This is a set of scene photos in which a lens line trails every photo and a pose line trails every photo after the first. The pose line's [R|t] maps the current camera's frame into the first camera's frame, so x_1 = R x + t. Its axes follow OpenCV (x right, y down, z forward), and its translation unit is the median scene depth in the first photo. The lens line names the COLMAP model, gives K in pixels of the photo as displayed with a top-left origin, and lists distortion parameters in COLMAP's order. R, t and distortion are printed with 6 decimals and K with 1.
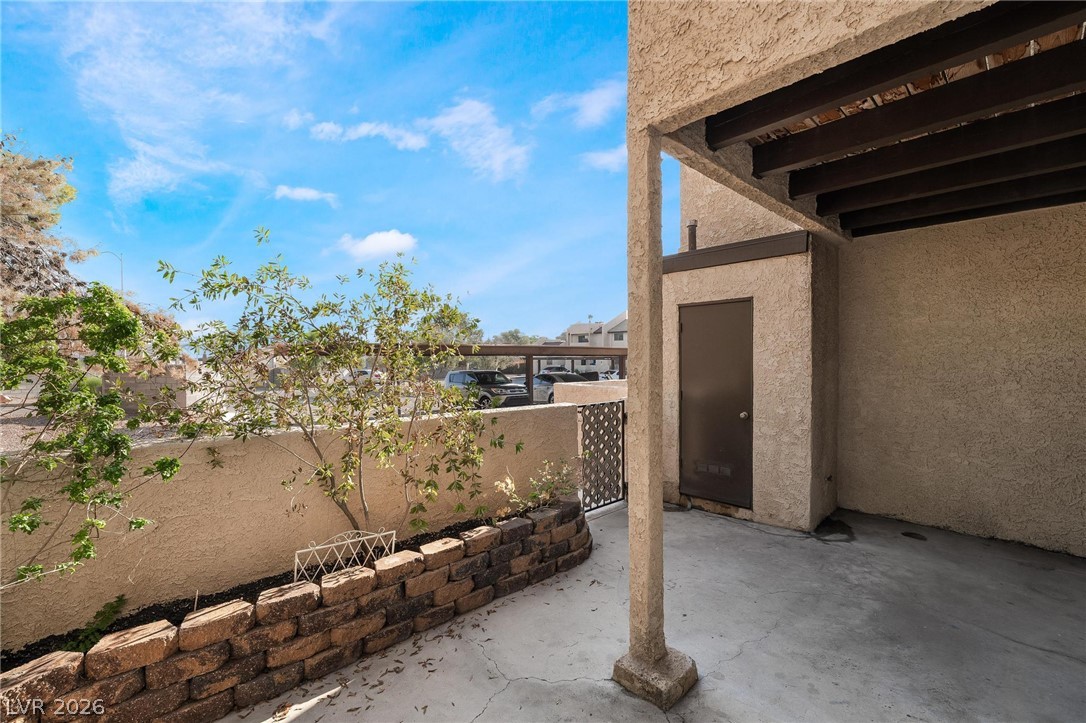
lens RADIAL K [[461.3, 0, 543.0], [0, 461.3, 361.5], [0, 0, 1]] dist [-0.017023, 0.000164]
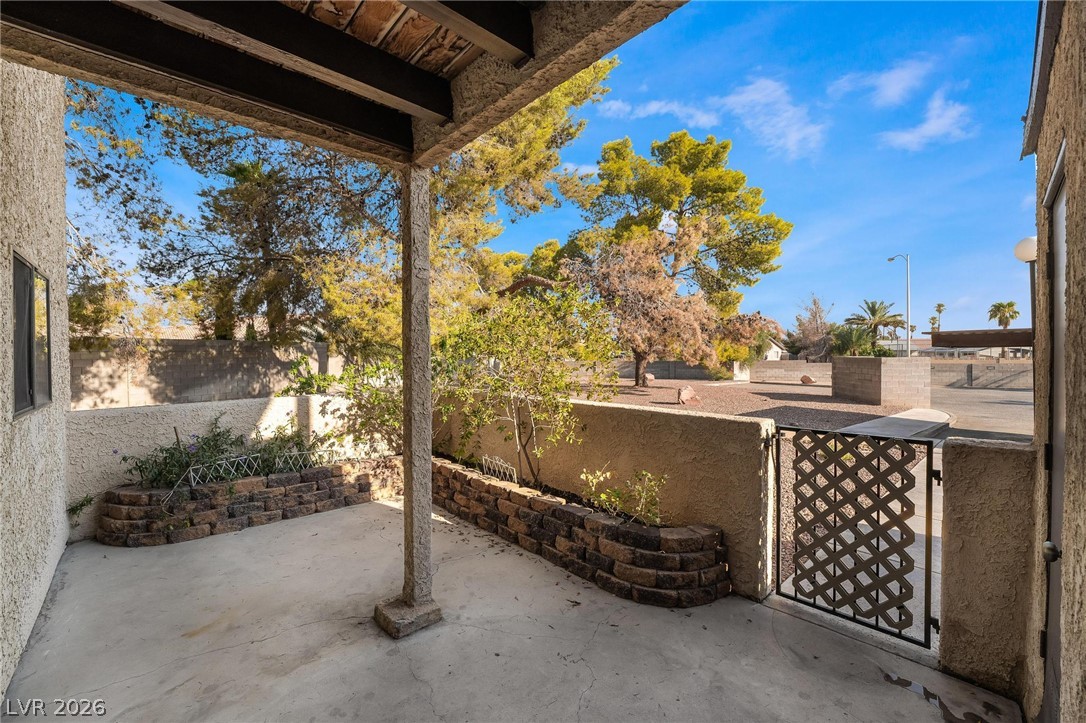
lens RADIAL K [[439.1, 0, 543.0], [0, 439.1, 361.5], [0, 0, 1]] dist [-0.014721, 0.000070]
pose [[0.006645, 0.020336, -0.999771, 1.091219], [0.000500, 0.999793, 0.020340, -0.013574], [0.999978, -0.000635, 0.006633, 1.058224]]
